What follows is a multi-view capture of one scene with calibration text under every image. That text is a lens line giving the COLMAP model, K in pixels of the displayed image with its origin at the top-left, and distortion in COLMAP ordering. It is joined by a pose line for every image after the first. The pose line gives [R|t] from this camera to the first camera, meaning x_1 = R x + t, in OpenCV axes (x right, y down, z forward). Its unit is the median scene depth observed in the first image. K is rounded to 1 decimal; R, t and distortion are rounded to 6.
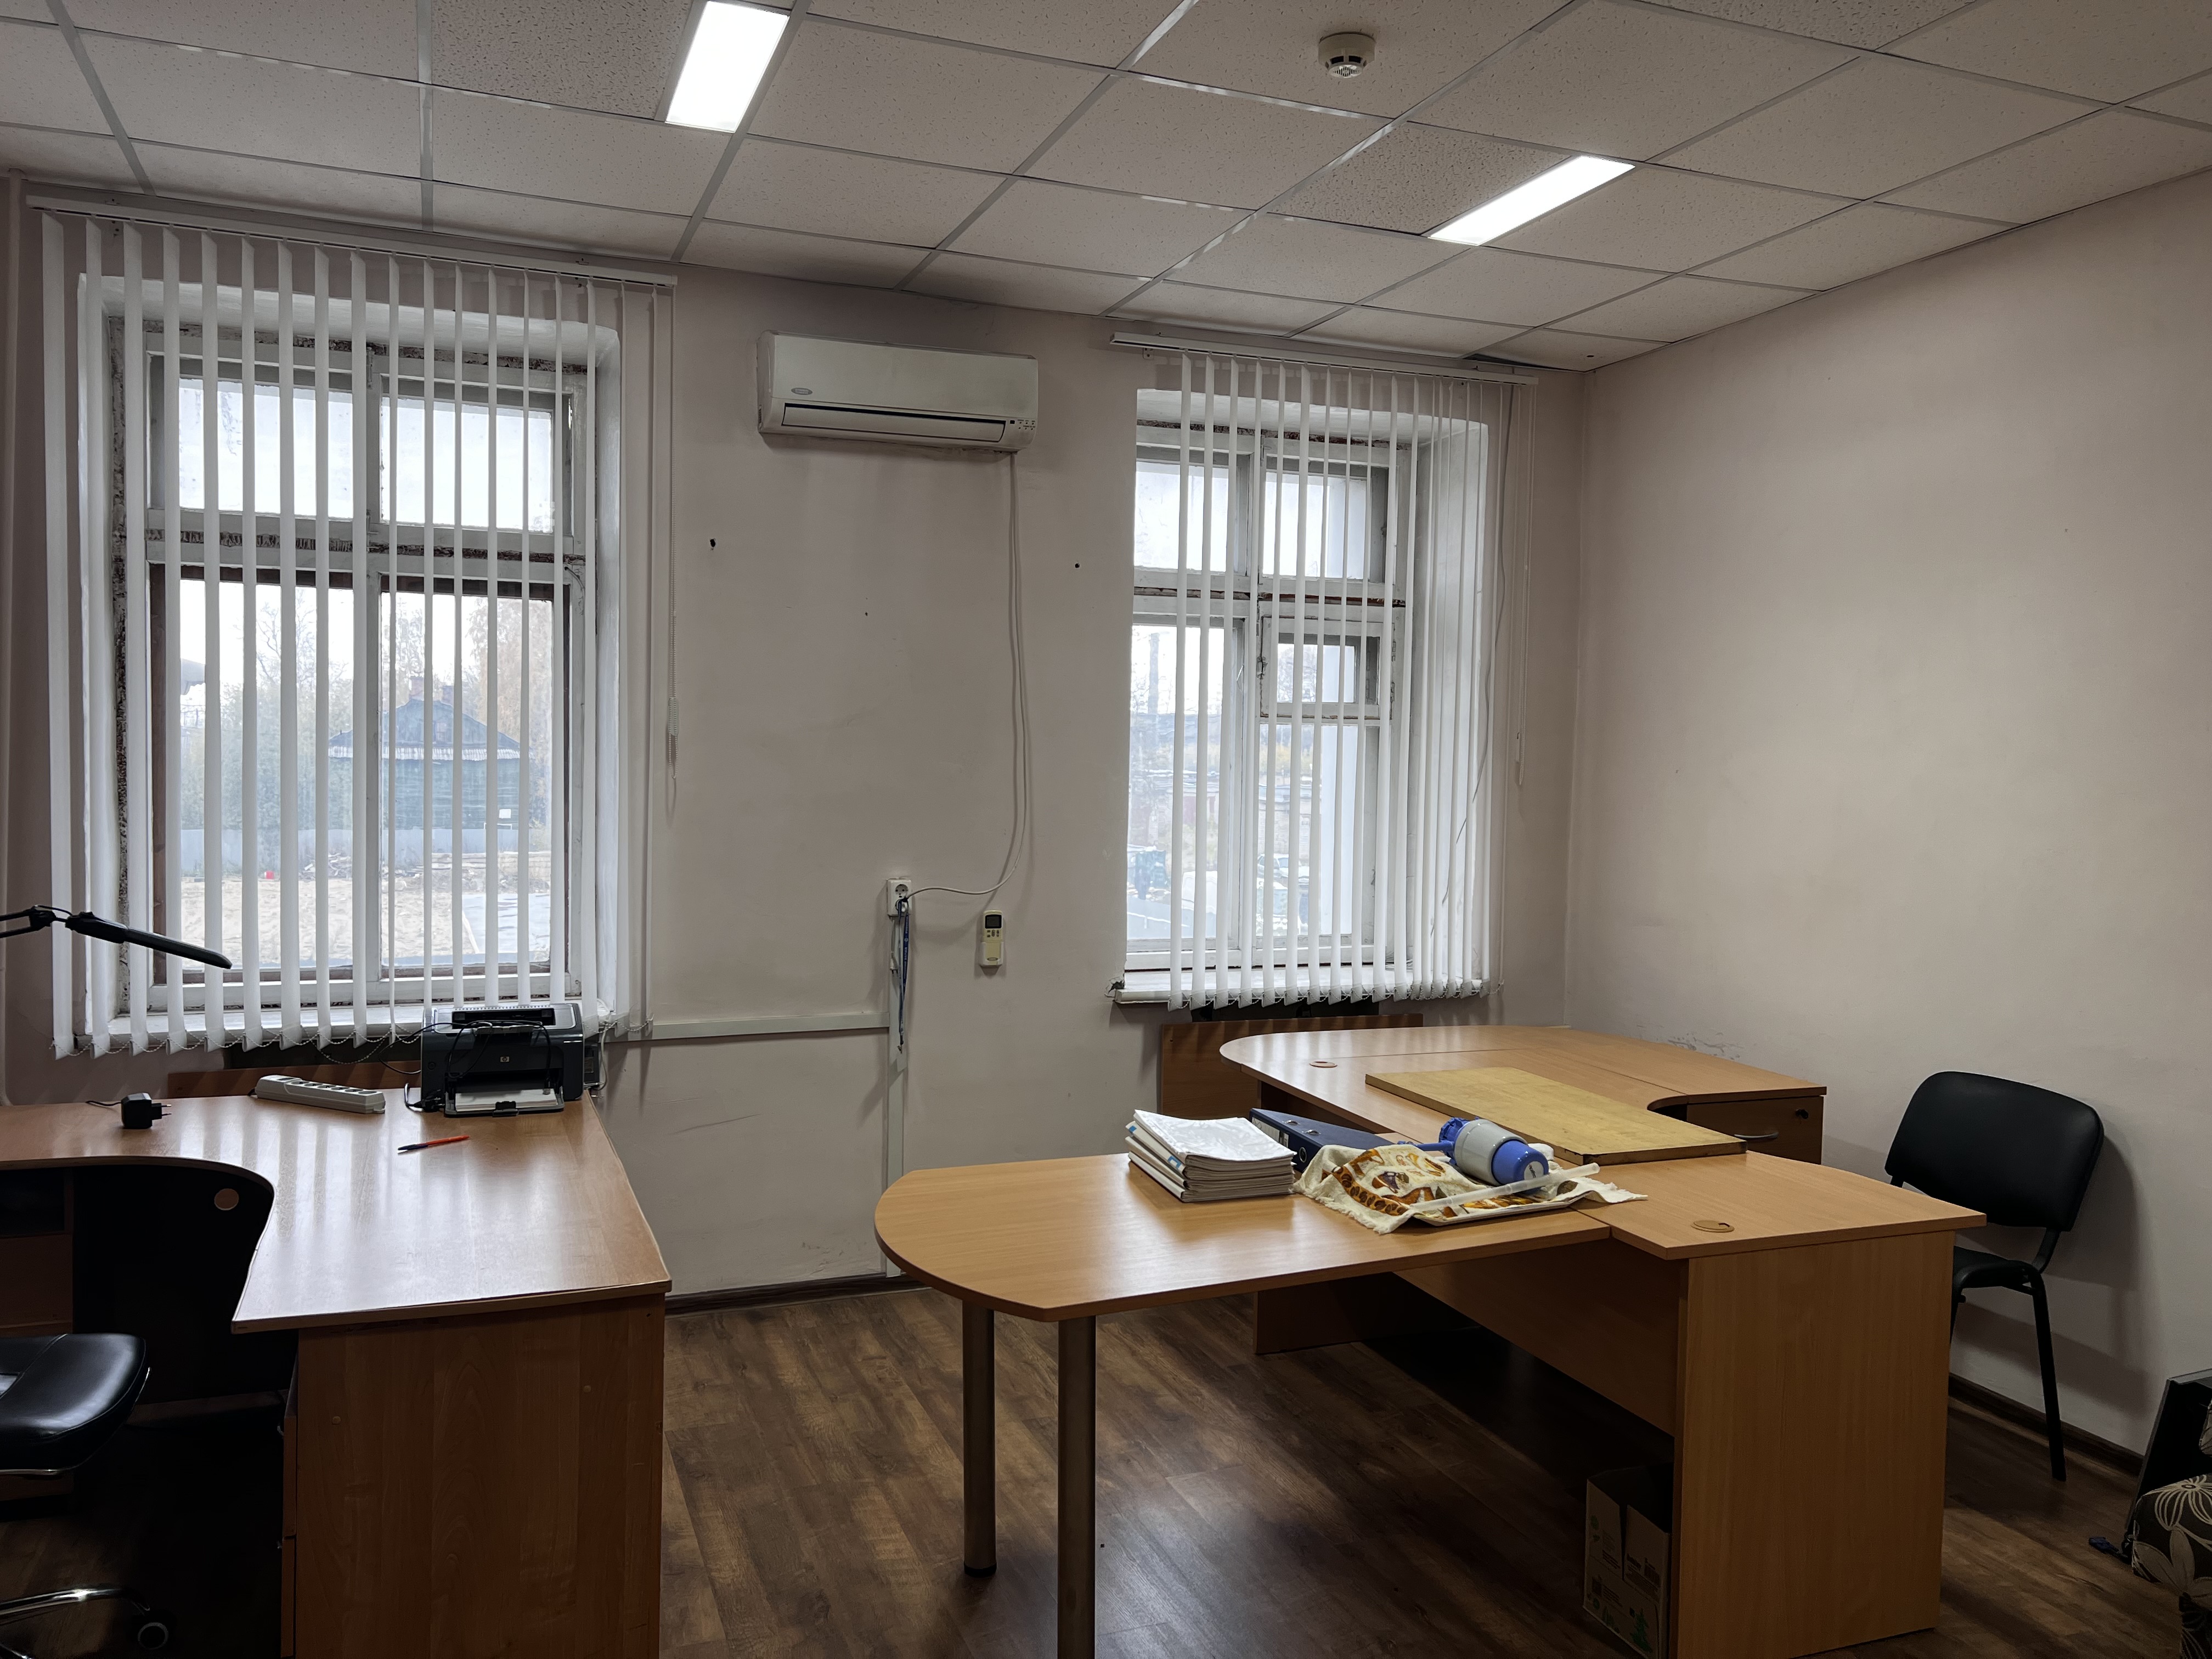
lens RADIAL K [[1641.7, 0, 1104.8], [0, 1641.7, 817.5], [0, 0, 1]] dist [0.160268, -0.328717]
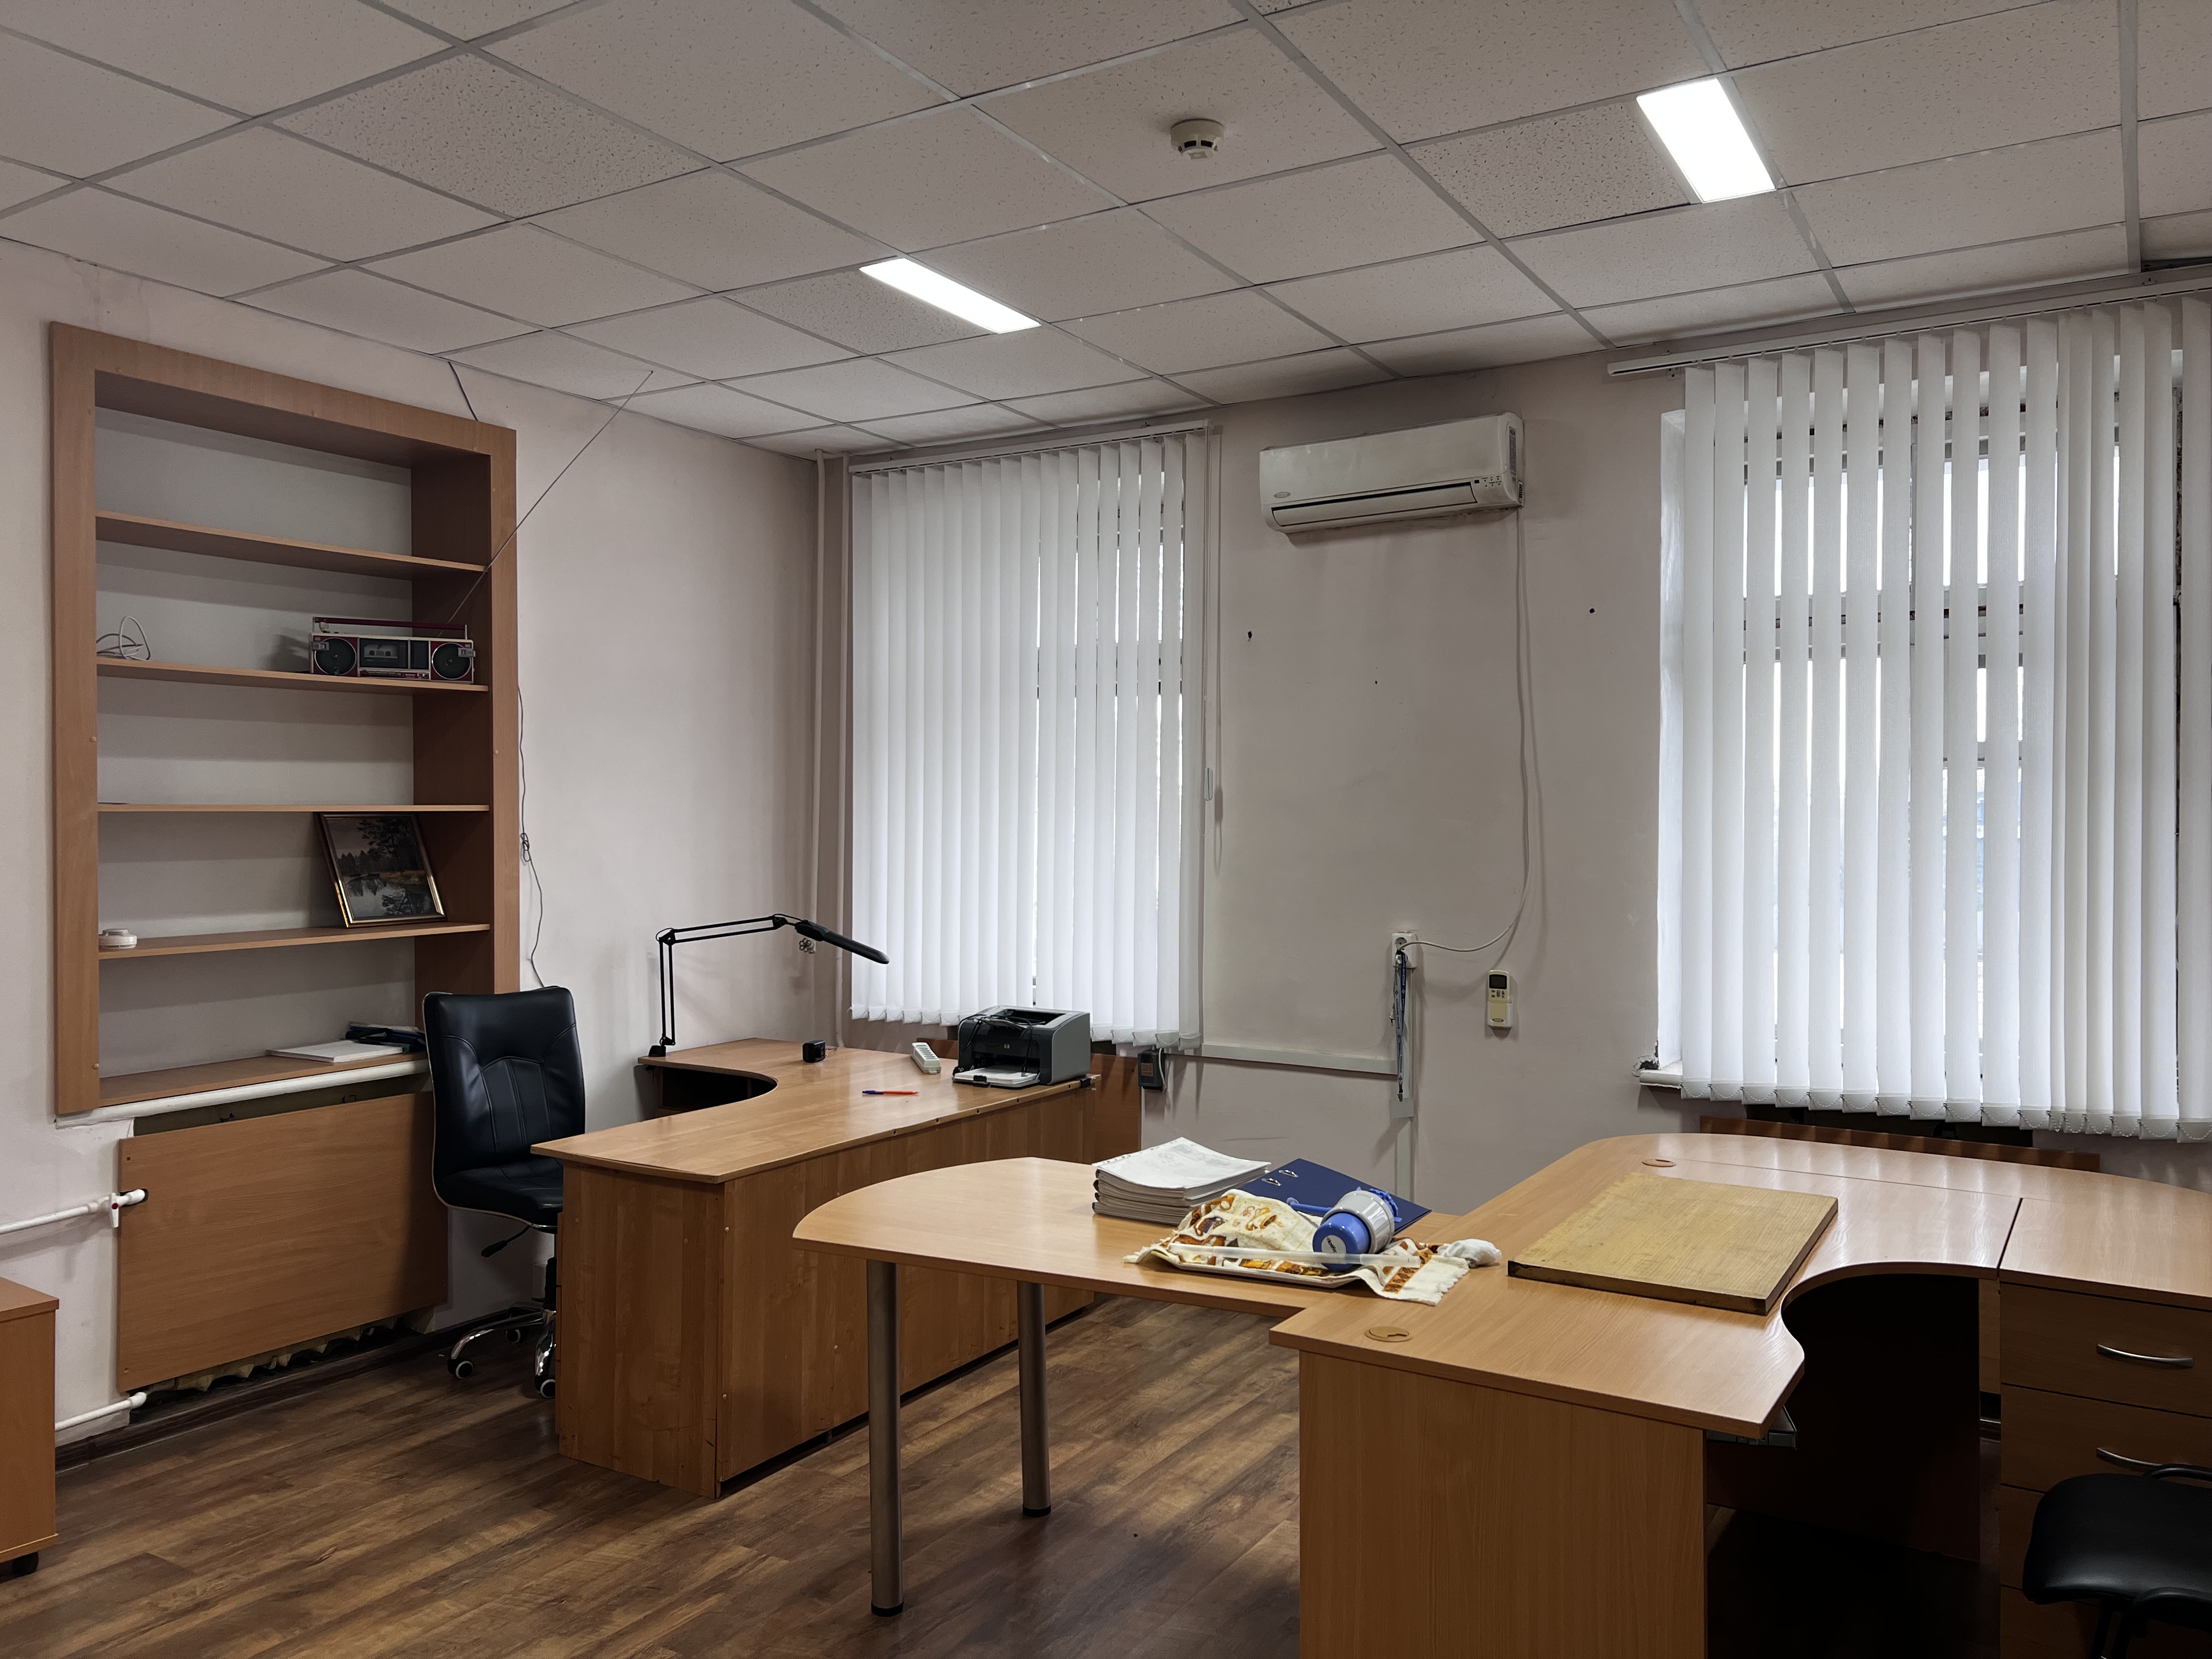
lens RADIAL K [[1648.6, 0, 1104.1], [0, 1648.6, 798.7], [0, 0, 1]] dist [0.107229, -0.200649]
pose [[0.605301, -0.021737, -0.795700, 0.597957], [-0.026459, 0.998525, -0.047405, 0.007785], [0.795557, 0.049747, 0.603833, 0.215576]]
